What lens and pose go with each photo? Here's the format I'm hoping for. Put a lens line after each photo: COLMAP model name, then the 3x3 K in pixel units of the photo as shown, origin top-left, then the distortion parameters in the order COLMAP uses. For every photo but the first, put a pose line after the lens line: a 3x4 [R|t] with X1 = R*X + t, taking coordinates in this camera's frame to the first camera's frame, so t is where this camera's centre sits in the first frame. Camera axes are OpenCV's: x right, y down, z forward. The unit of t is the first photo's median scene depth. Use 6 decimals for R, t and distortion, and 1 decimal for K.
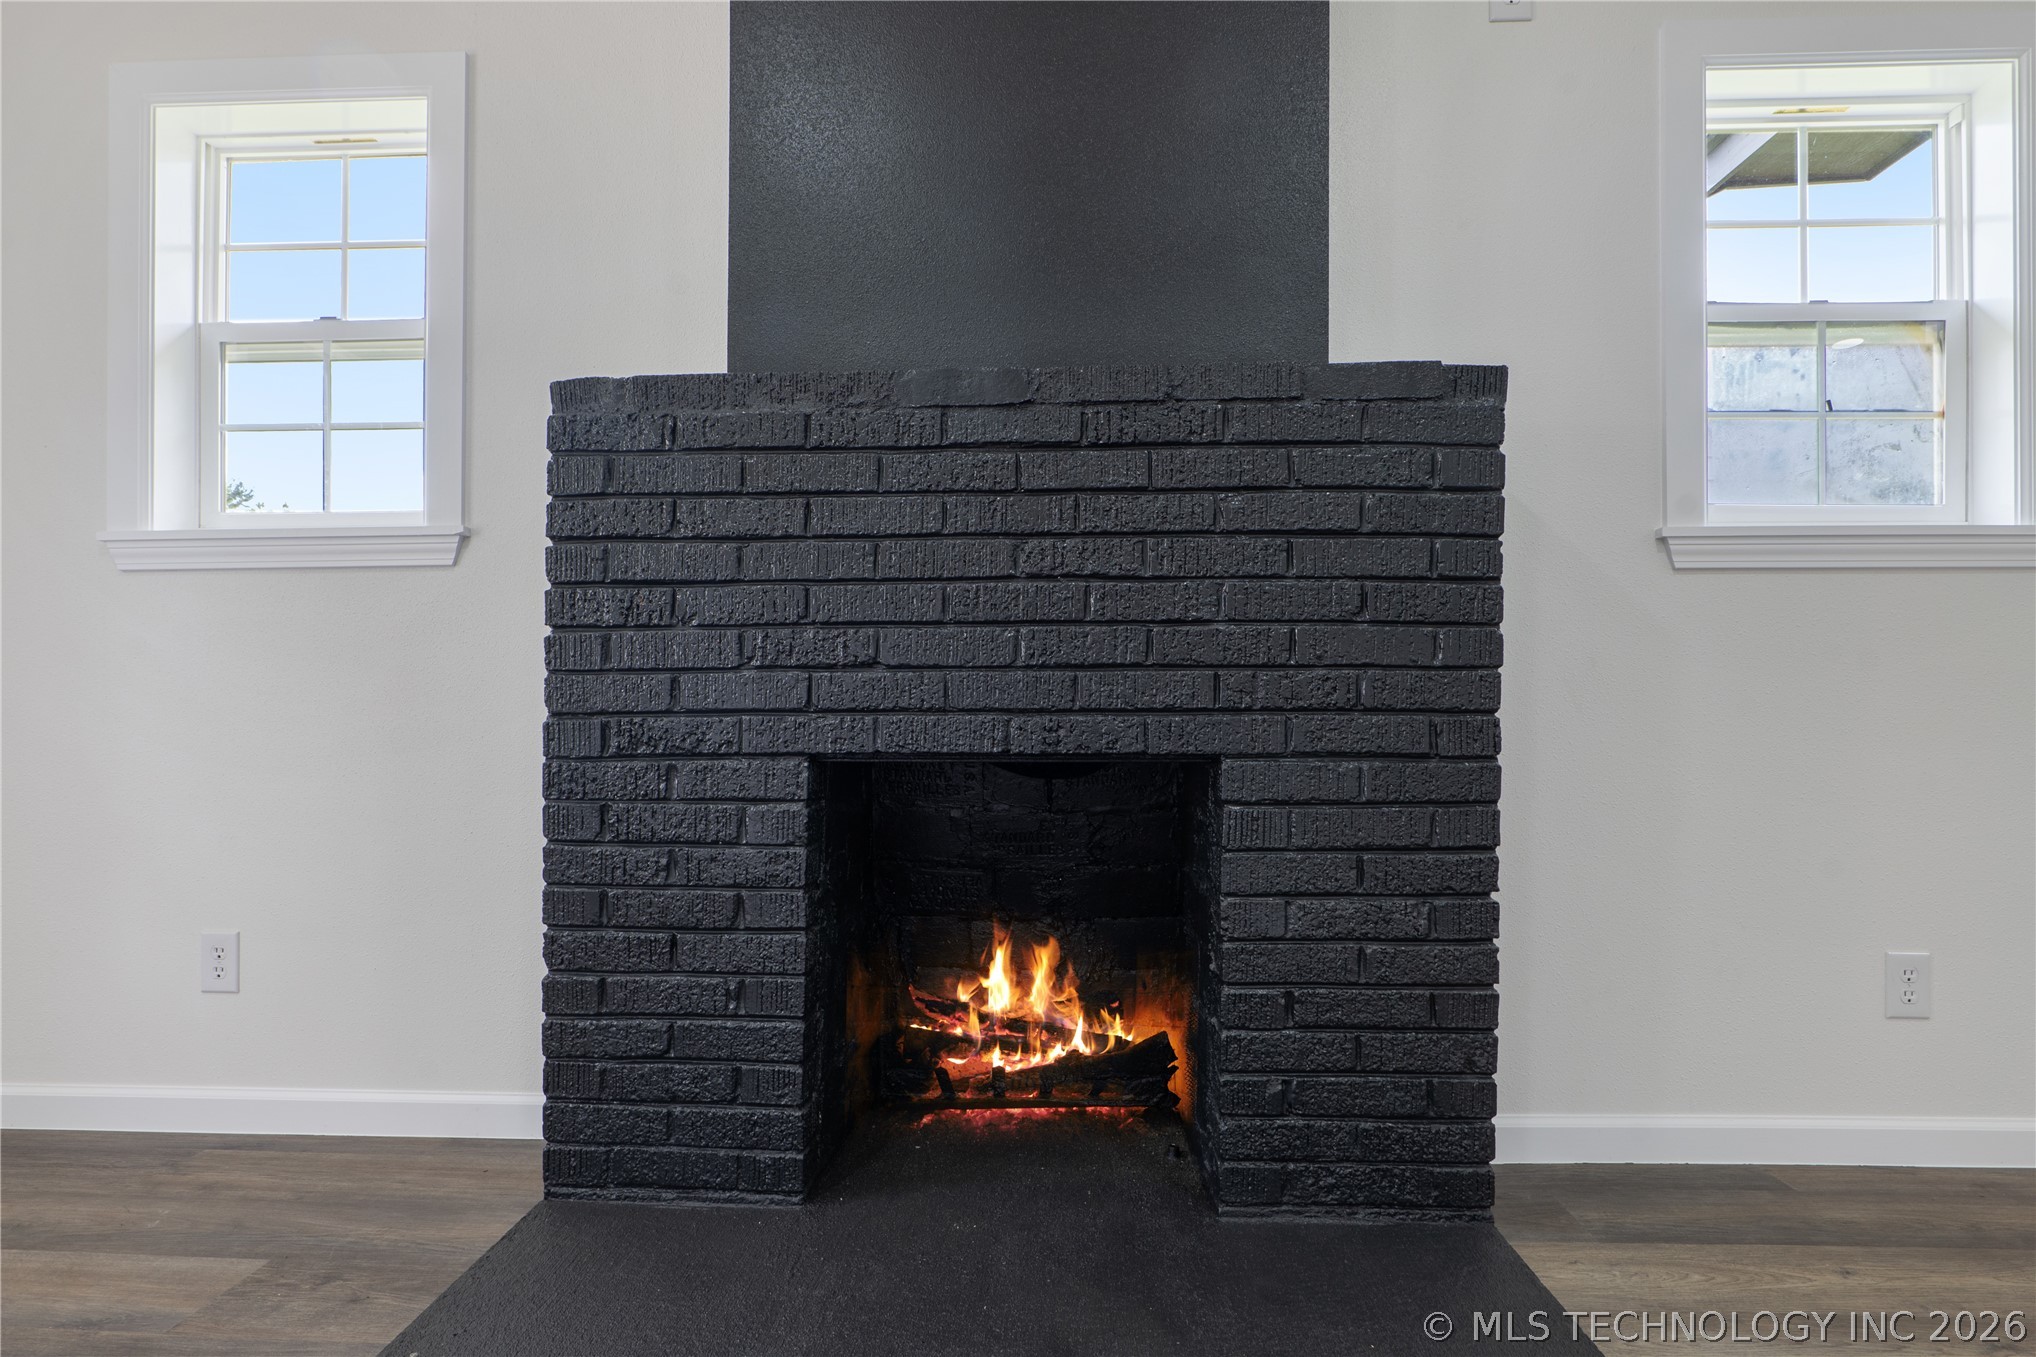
lens RADIAL K [[956.7, 0, 1018.0], [0, 956.7, 678.5], [0, 0, 1]] dist [-0.002812, 0.000084]
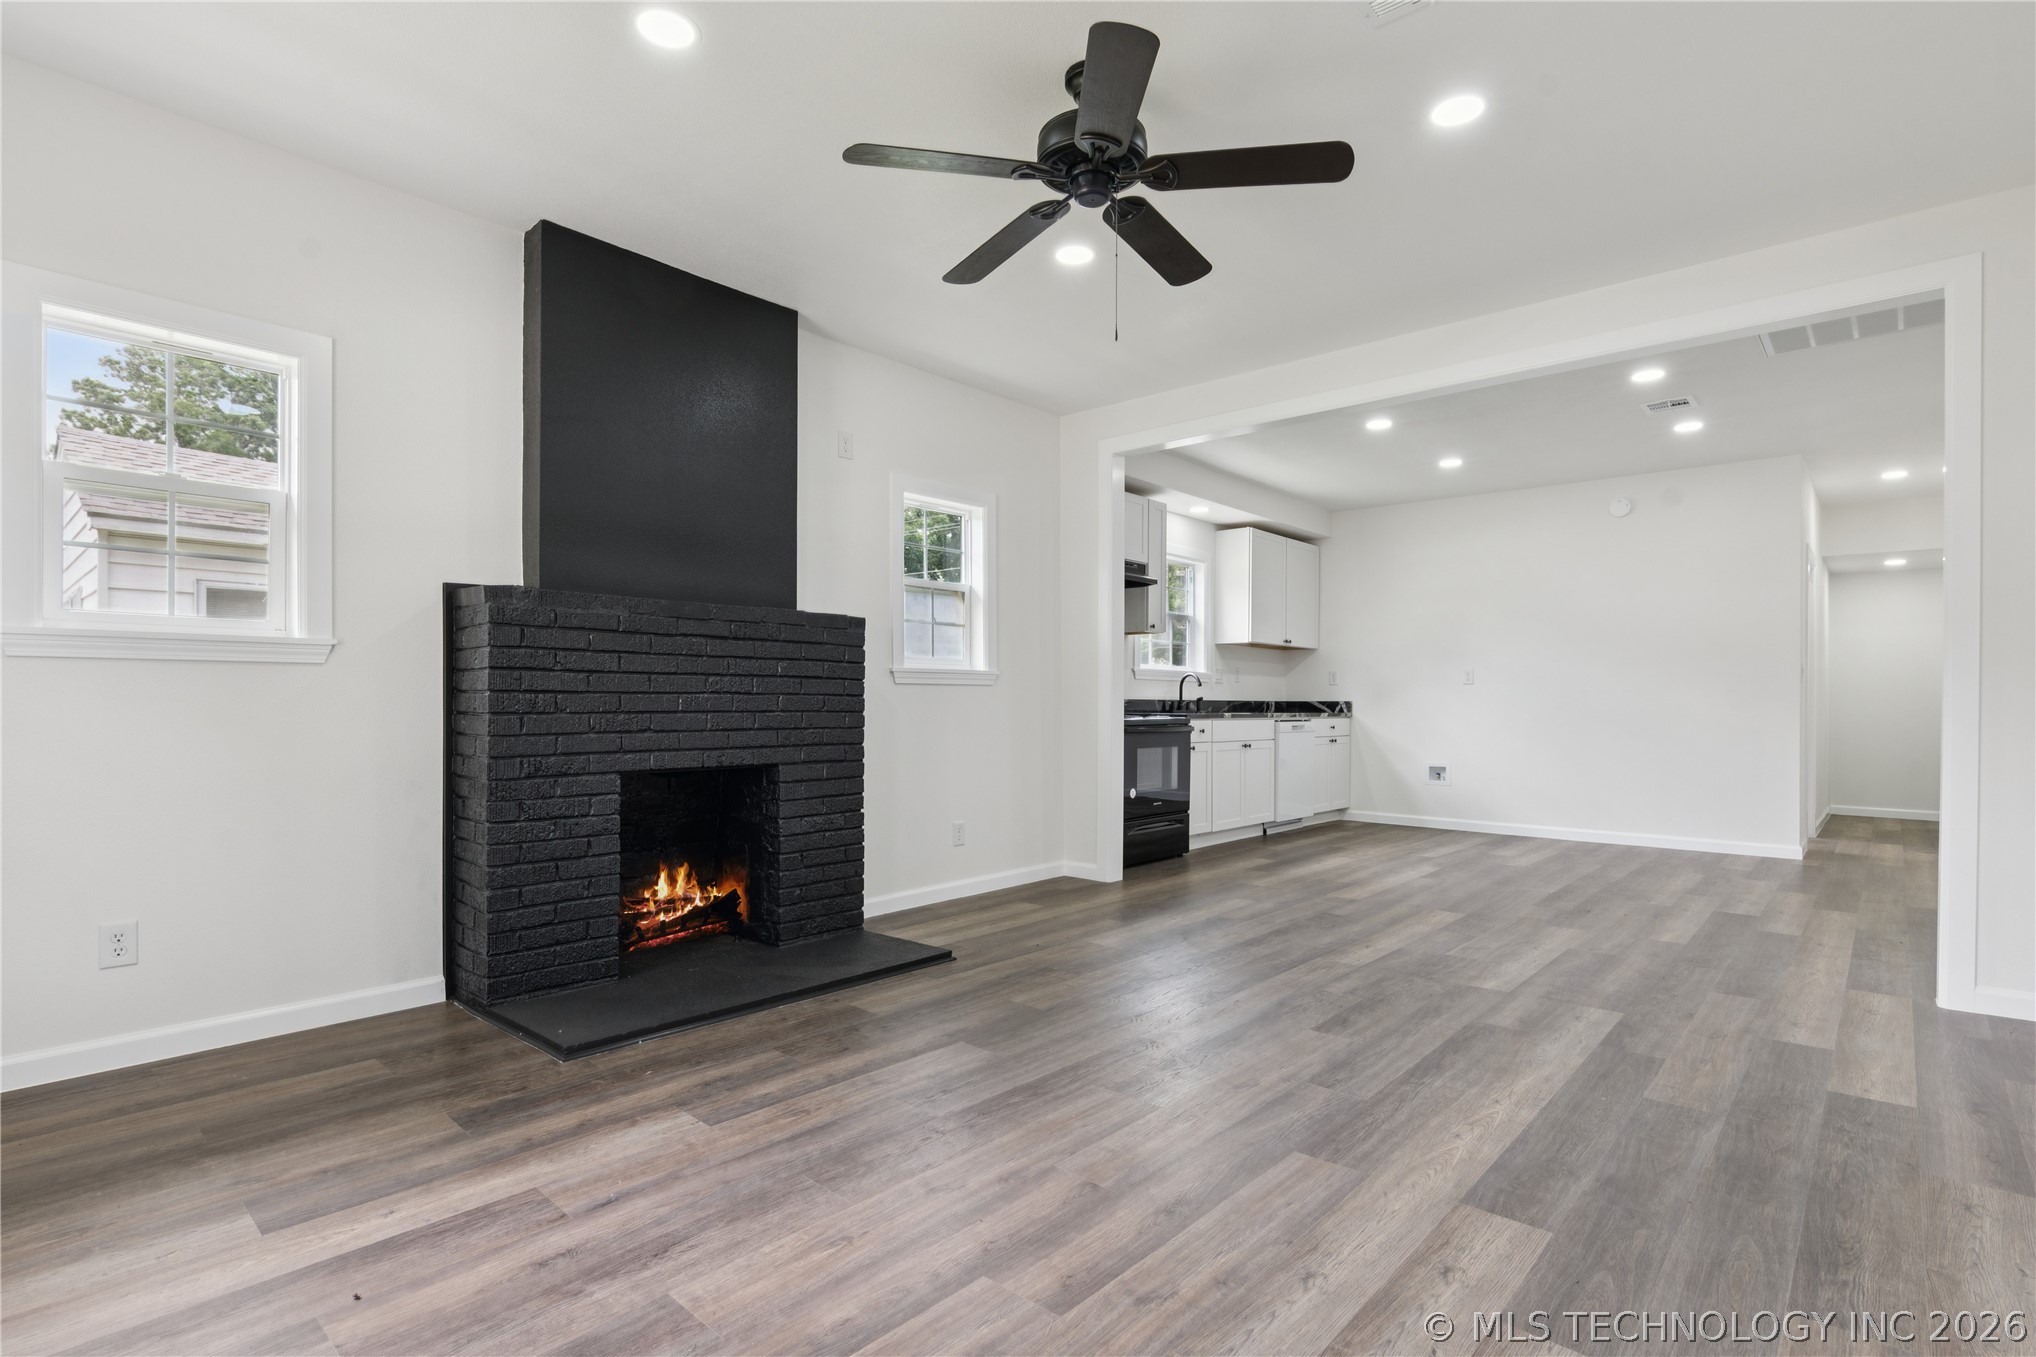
lens RADIAL K [[980.4, 0, 1029.4], [0, 980.4, 703.1], [0, 0, 1]] dist [-0.018908, 0.006710]
pose [[0.627483, 0.005017, 0.778614, -1.366361], [0.003948, 0.999946, -0.009625, -0.052075], [-0.778620, 0.009113, 0.627430, -1.120857]]
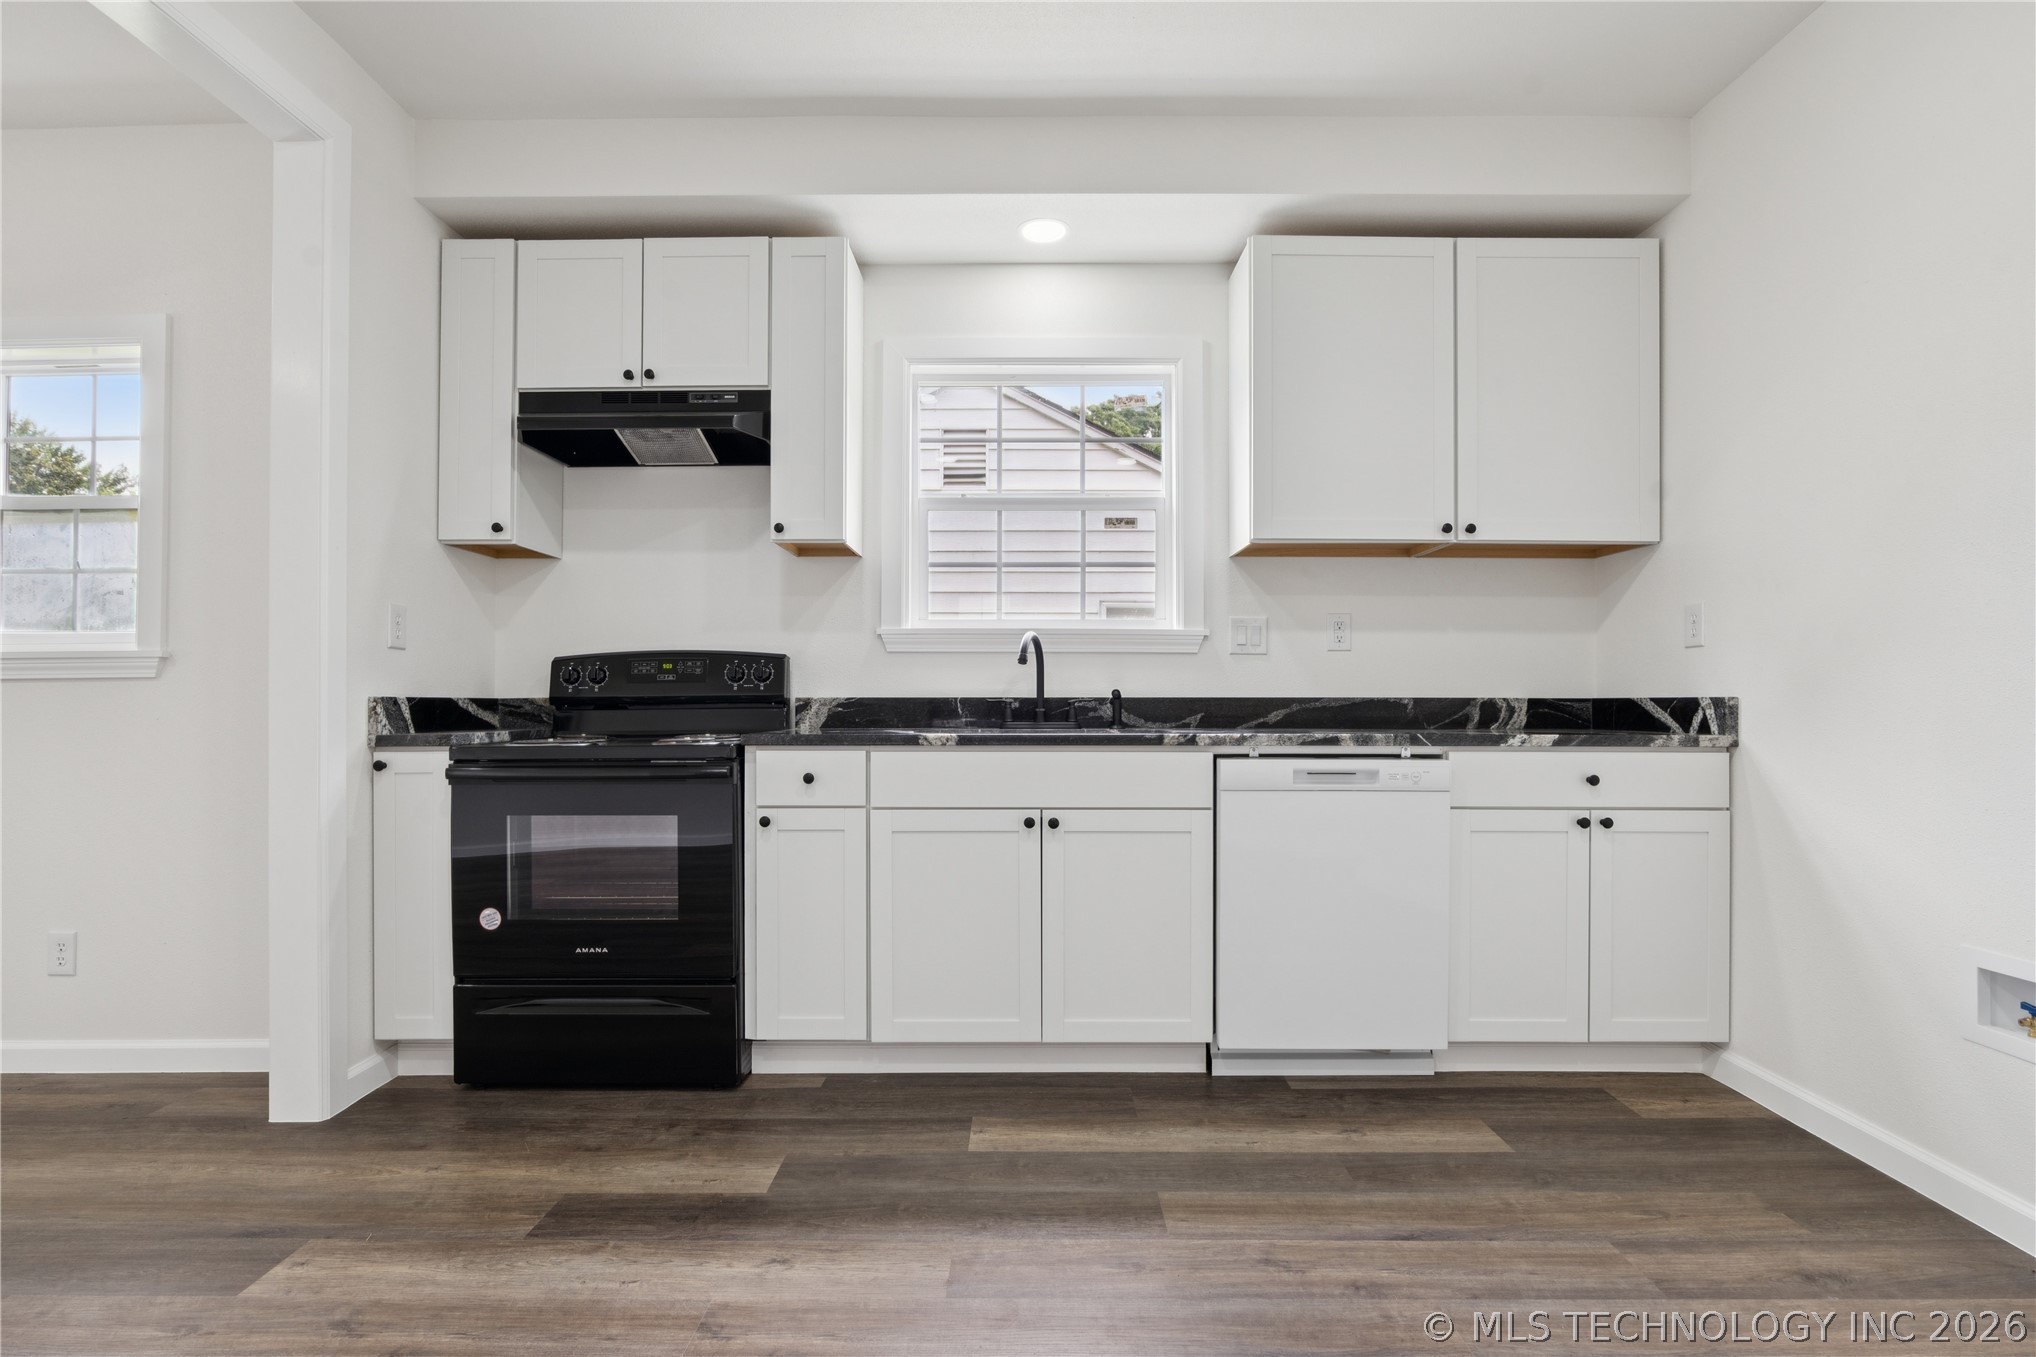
lens RADIAL K [[980.4, 0, 1029.4], [0, 980.4, 703.1], [0, 0, 1]] dist [-0.018908, 0.006710]
pose [[0.999258, 0.001574, 0.038476, 3.023054], [-0.001213, 0.999955, -0.009409, -0.083141], [-0.038489, 0.009355, 0.999215, -0.675638]]
